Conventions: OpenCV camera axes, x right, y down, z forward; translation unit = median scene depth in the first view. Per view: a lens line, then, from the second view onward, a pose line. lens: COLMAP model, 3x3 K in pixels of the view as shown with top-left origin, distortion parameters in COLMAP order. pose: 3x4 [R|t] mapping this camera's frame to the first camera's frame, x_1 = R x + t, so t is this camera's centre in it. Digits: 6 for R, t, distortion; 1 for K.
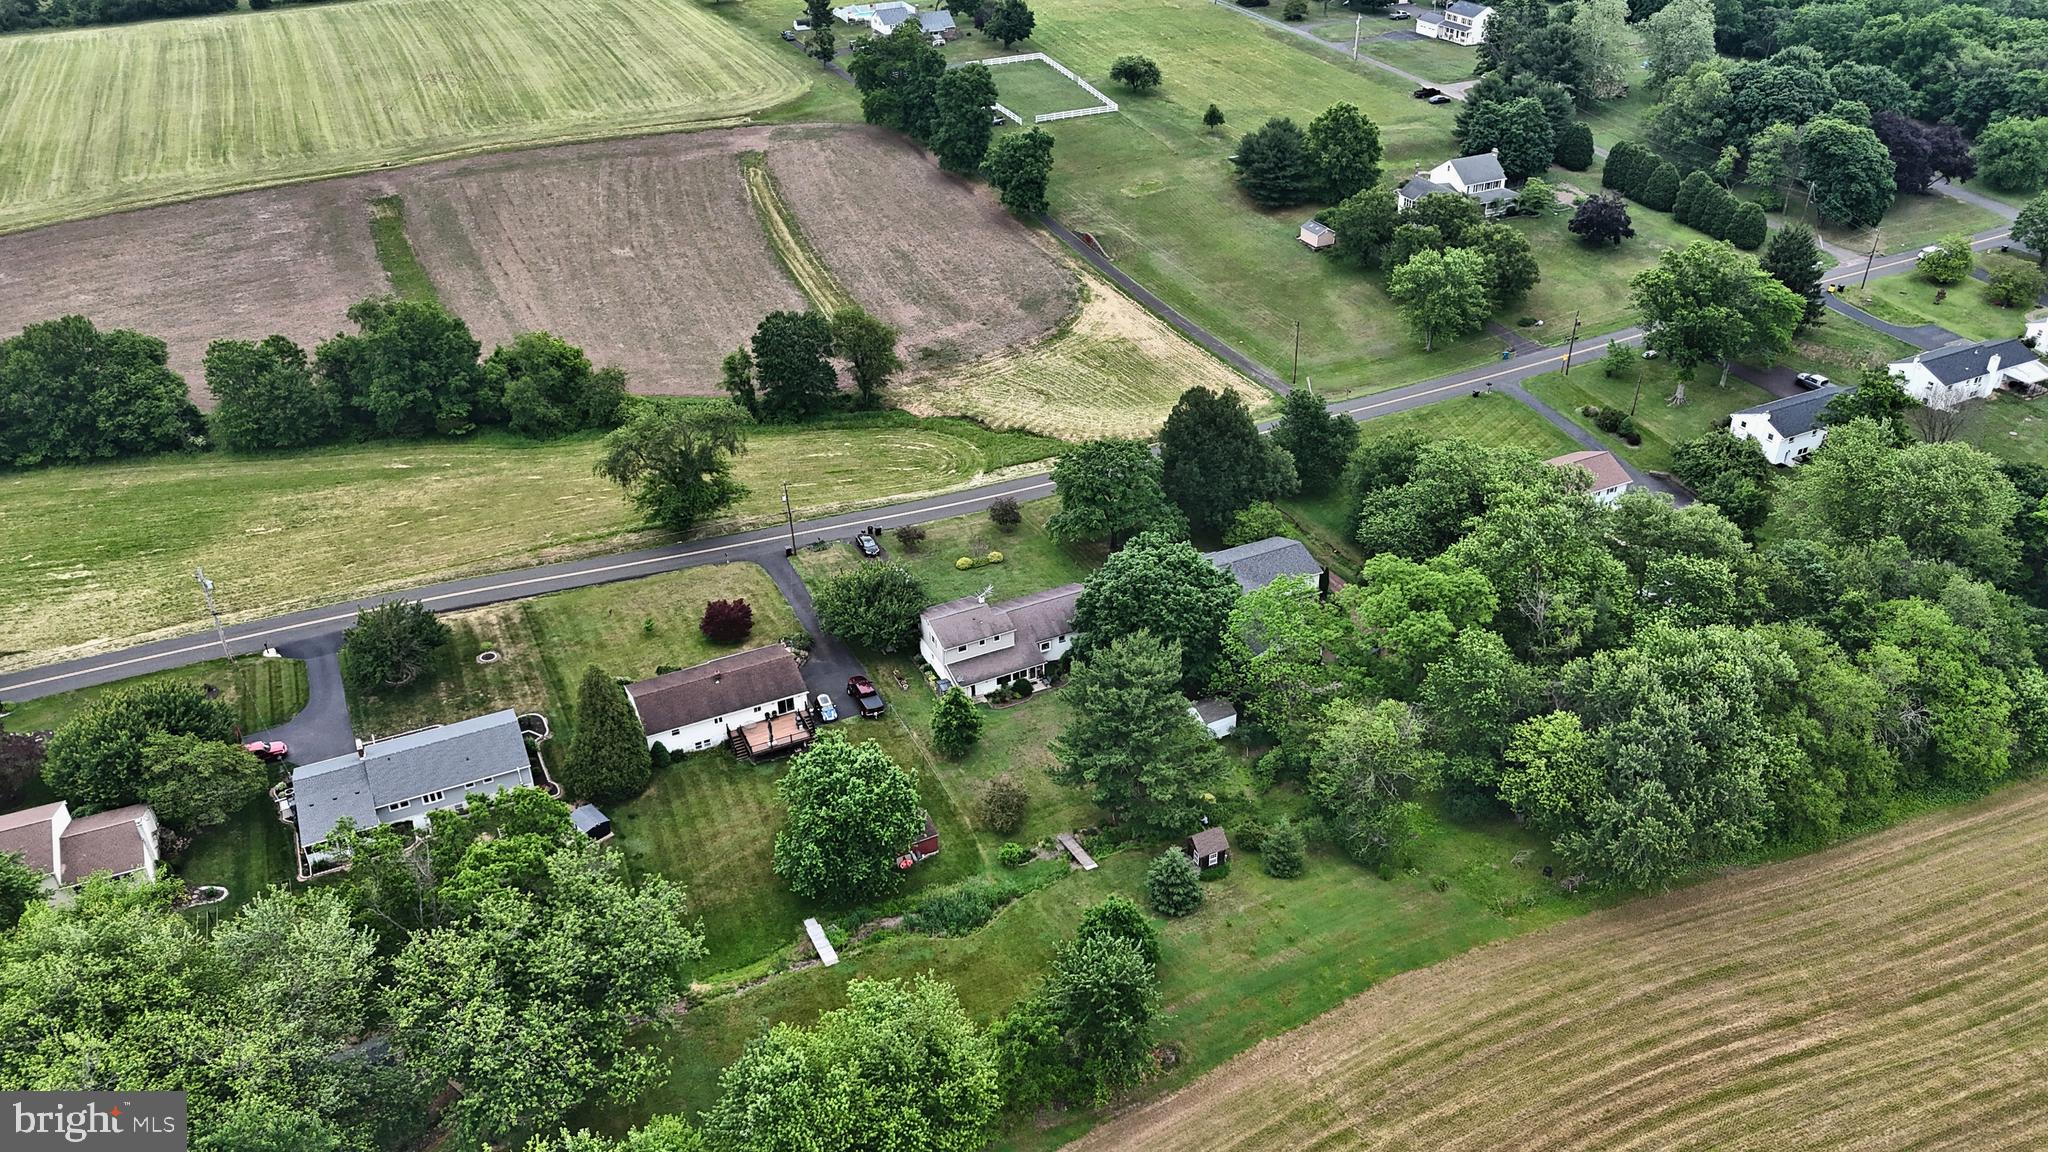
lens RADIAL K [[1483.6, 0, 1024.0], [0, 1483.6, 576.0], [0, 0, 1]] dist [0.080077, -0.074664]
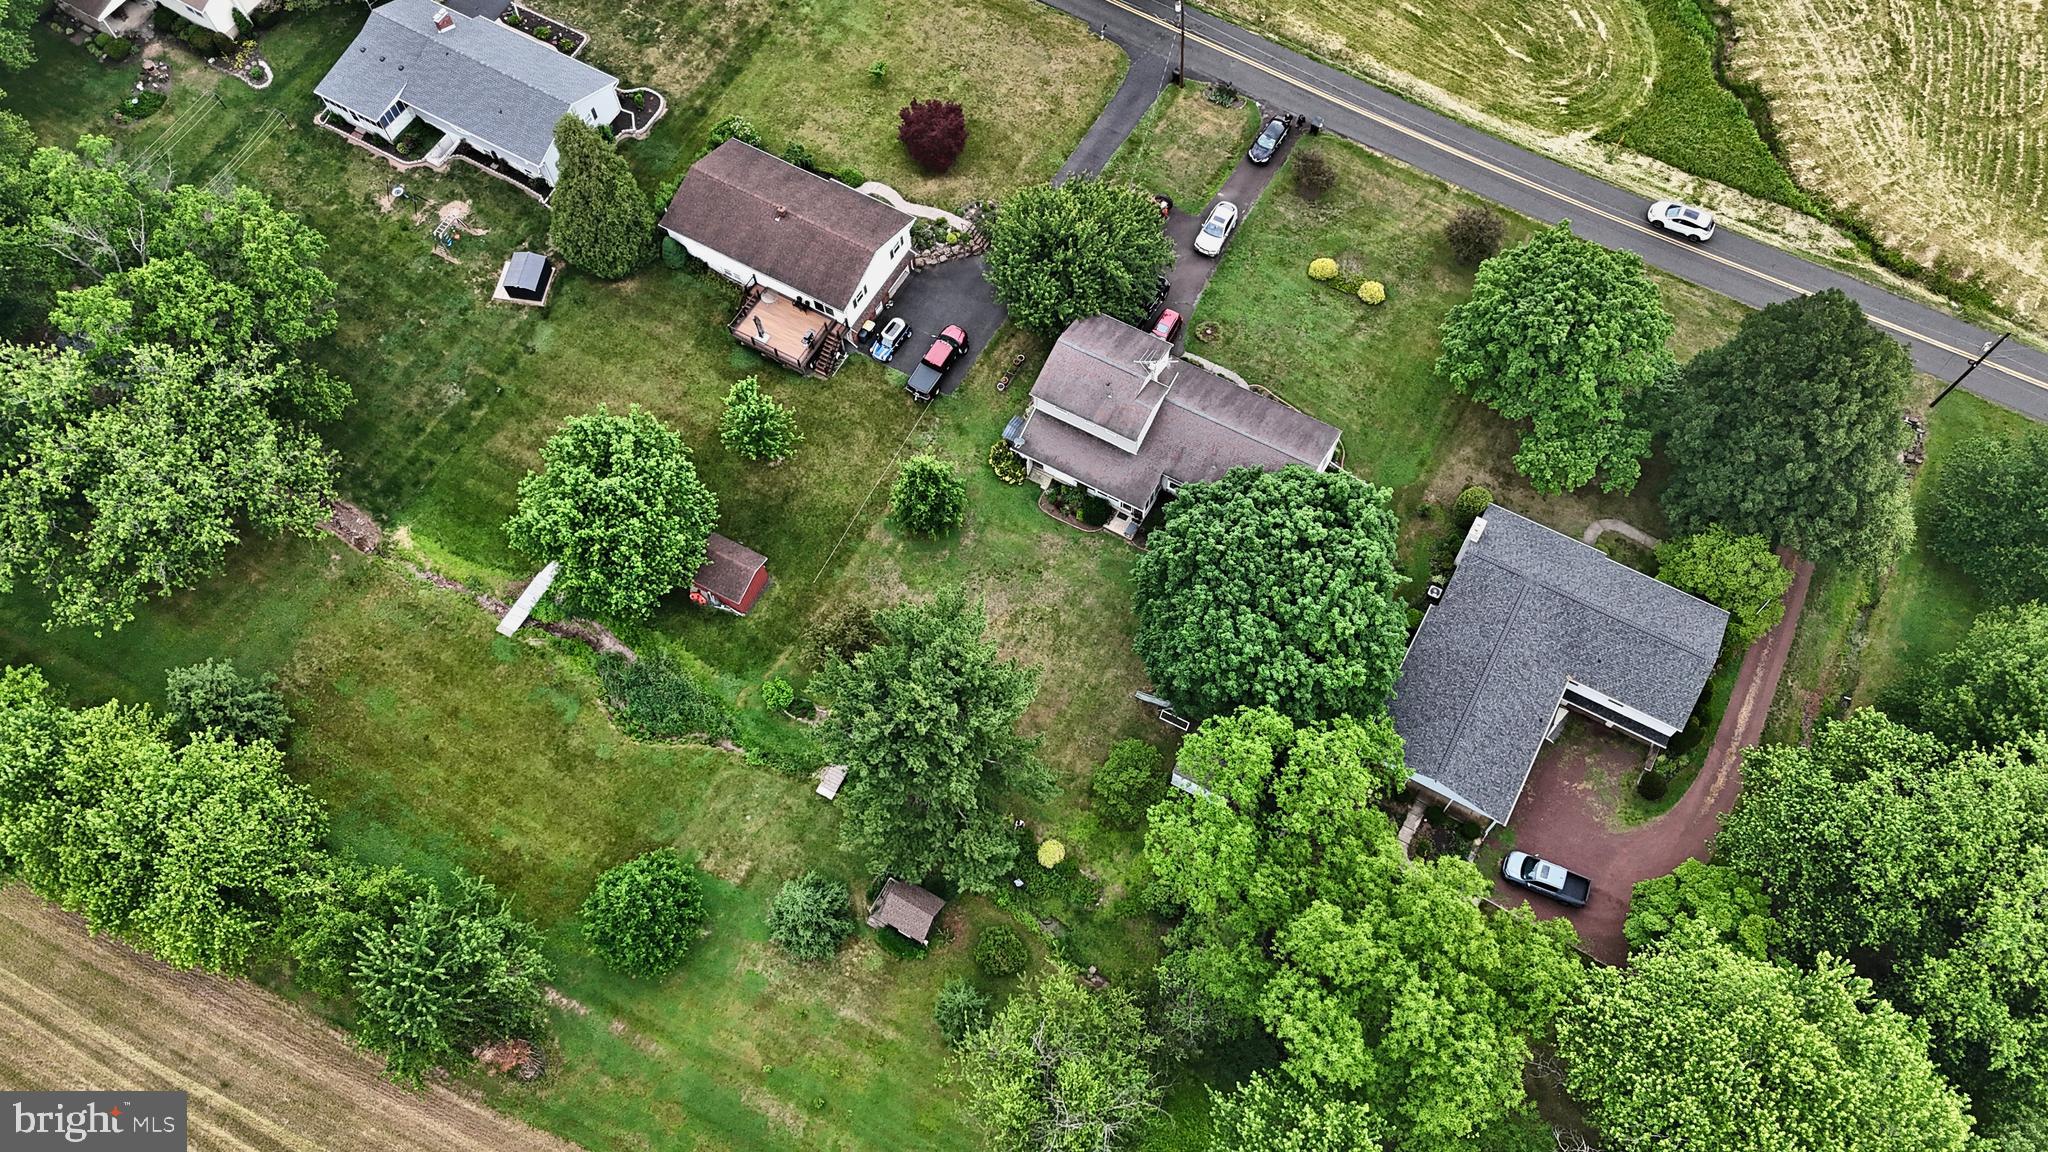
lens RADIAL K [[1483.6, 0, 1024.0], [0, 1483.6, 576.0], [0, 0, 1]] dist [0.080077, -0.074664]
pose [[0.569905, 0.739184, -0.358908, 0.243487], [-0.418100, 0.636868, 0.647759, -0.326353], [0.707390, -0.219102, 0.672007, 0.529246]]
